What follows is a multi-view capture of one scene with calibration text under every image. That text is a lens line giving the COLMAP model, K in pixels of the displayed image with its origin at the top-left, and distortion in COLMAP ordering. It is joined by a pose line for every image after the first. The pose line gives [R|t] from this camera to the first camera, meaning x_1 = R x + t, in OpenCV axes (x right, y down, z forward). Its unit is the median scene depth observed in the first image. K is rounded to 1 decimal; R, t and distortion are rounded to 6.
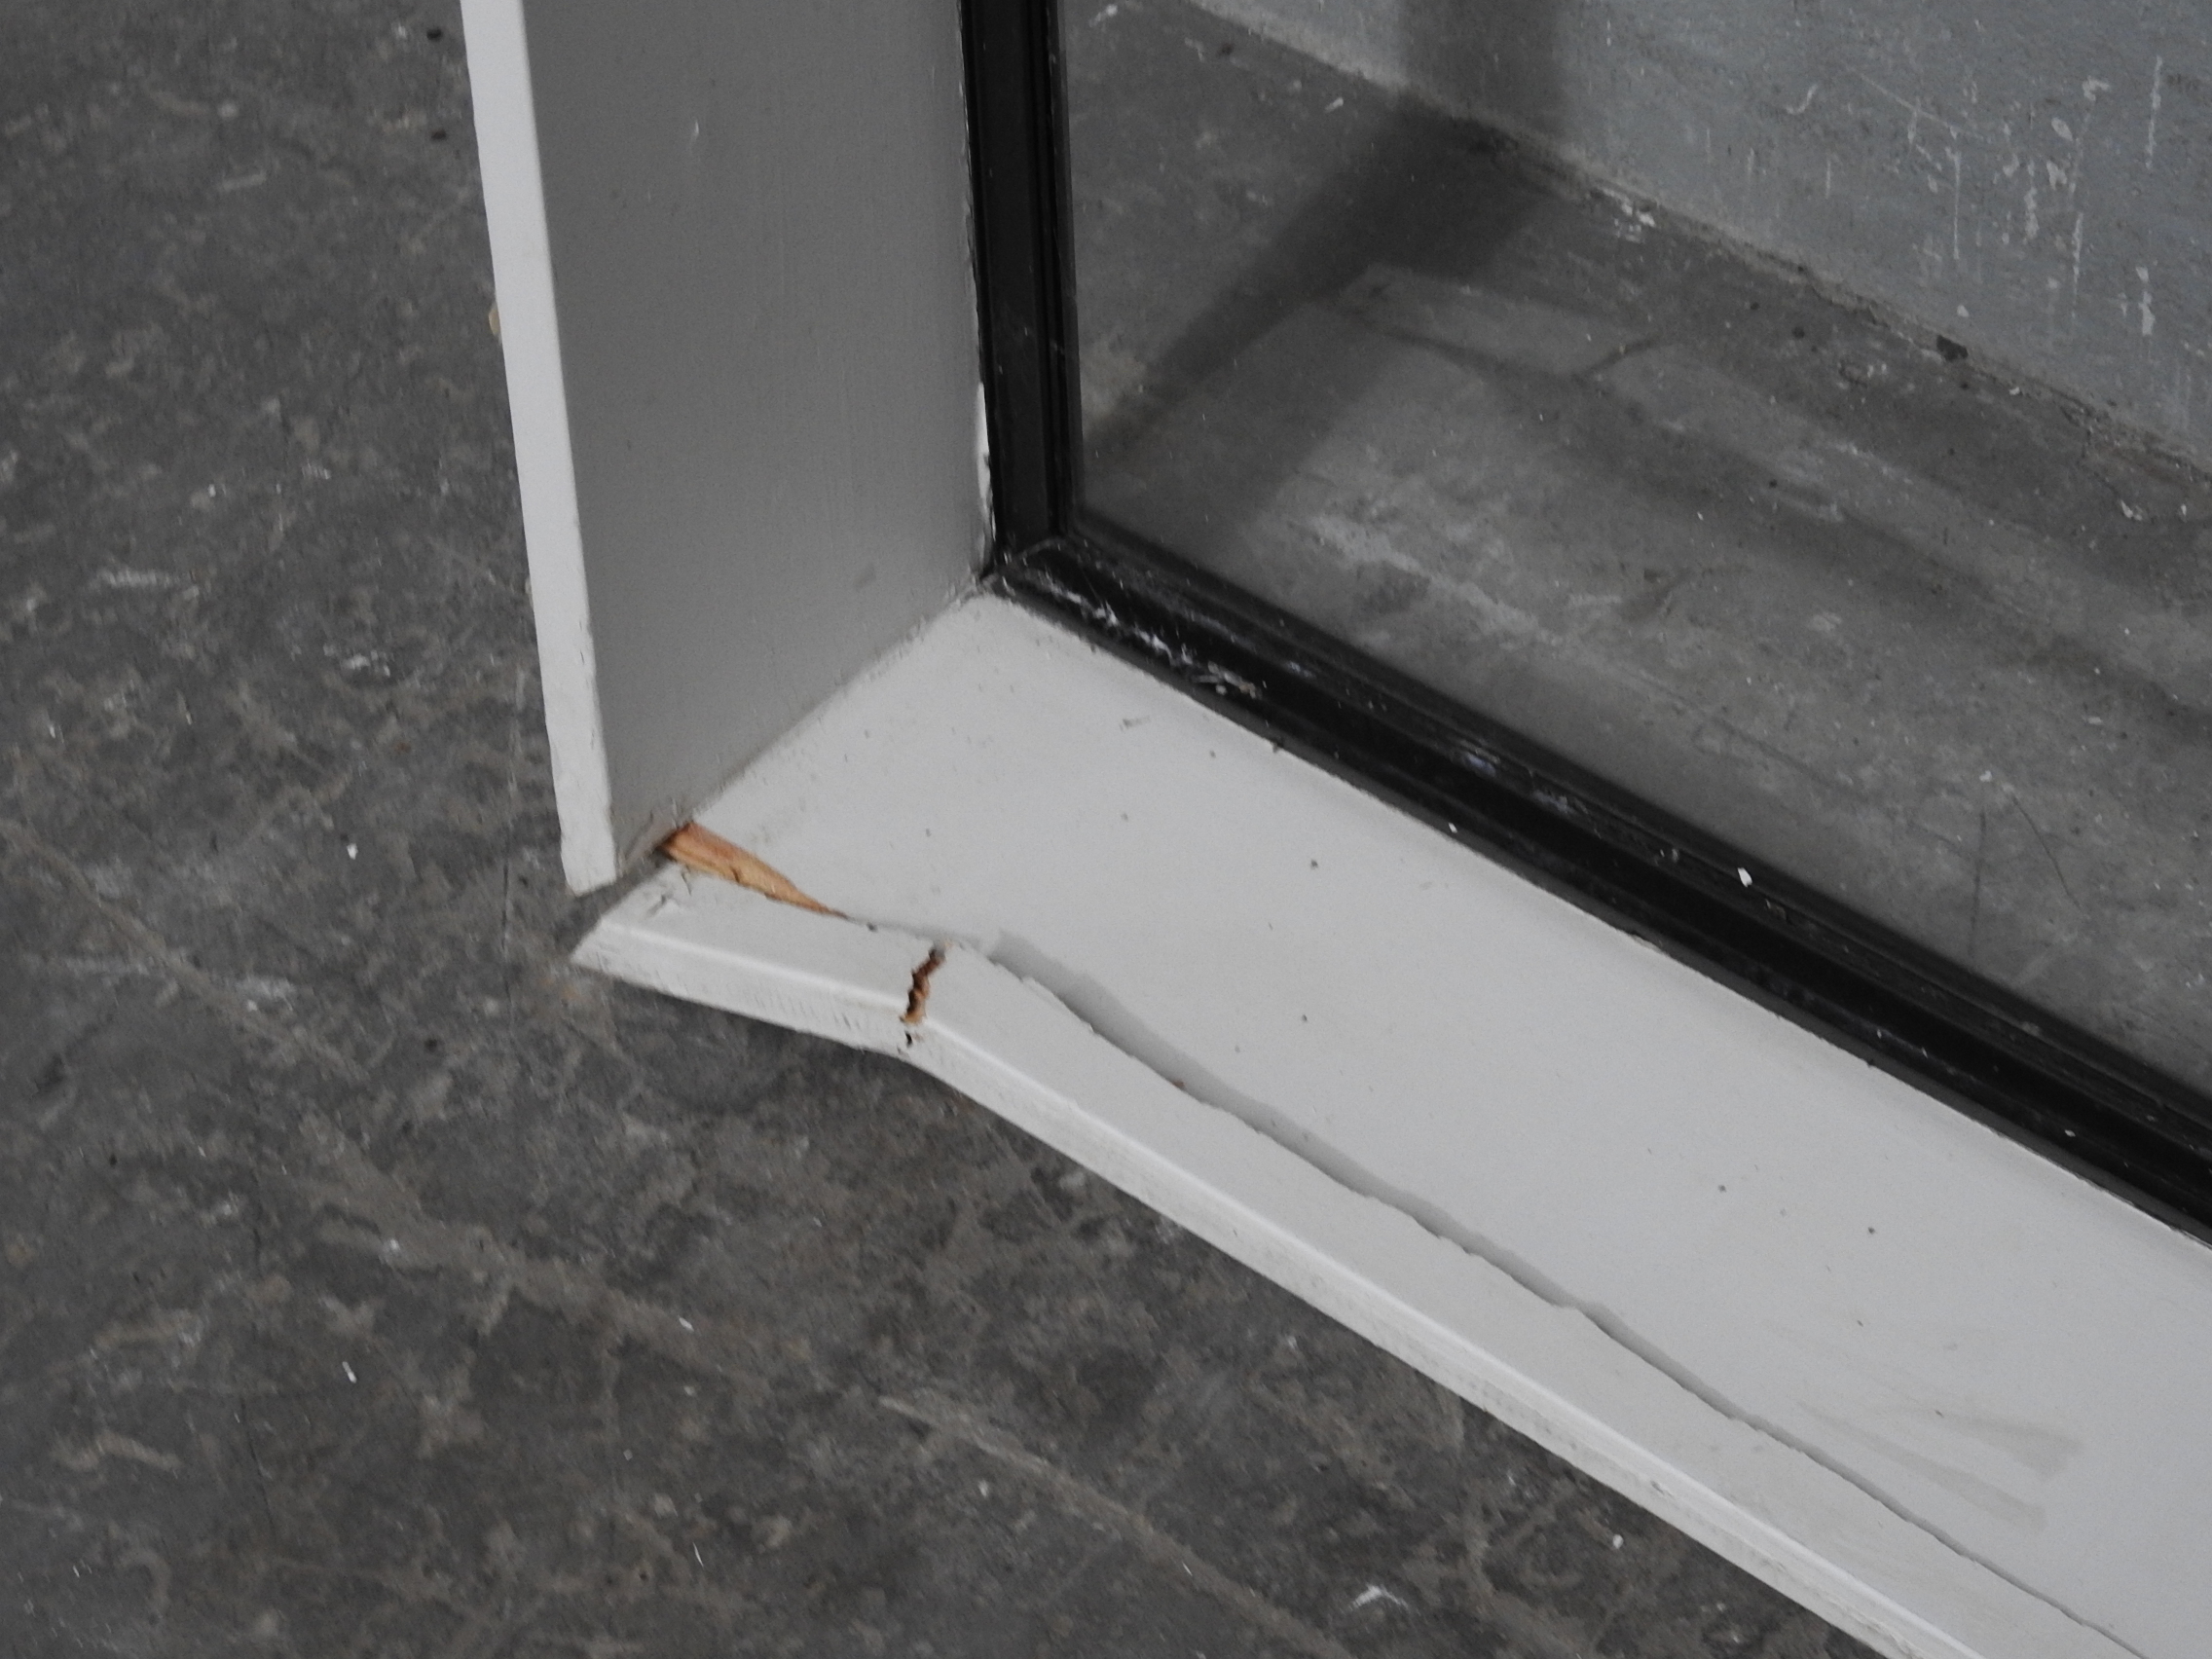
lens RADIAL K [[5463.9, 0, 1106.0], [0, 5463.9, 829.5], [0, 0, 1]] dist [-0.005804, -0.018523]
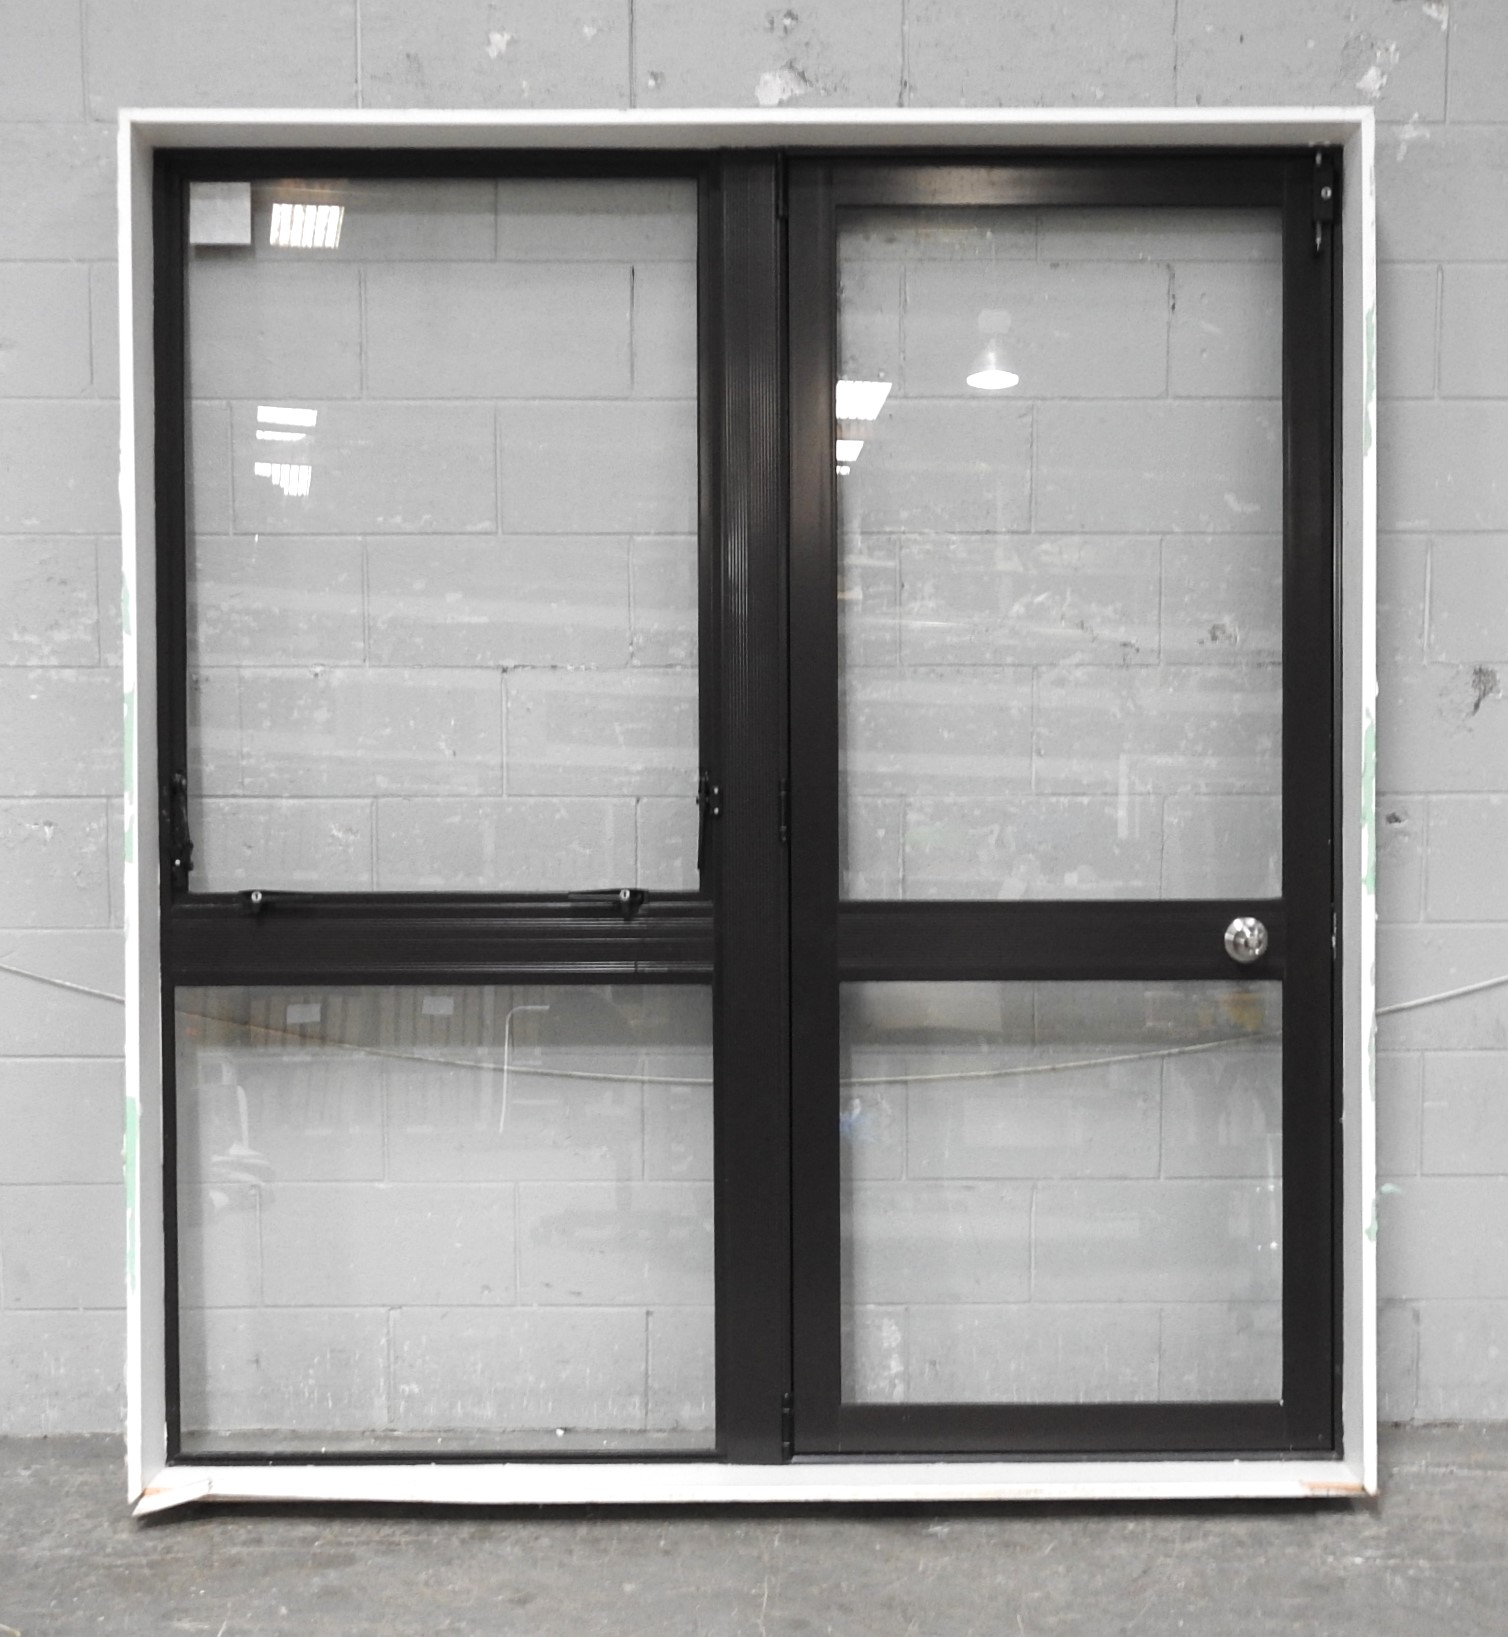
lens RADIAL K [[2116.1, 0, 754.0], [0, 2116.1, 818.5], [0, 0, 1]] dist [0.009221, -0.018017]
pose [[0.773008, 0.009931, 0.634318, -0.967177], [0.434947, 0.719585, -0.541311, 0.940841], [-0.461822, 0.694333, 0.551926, -0.972015]]
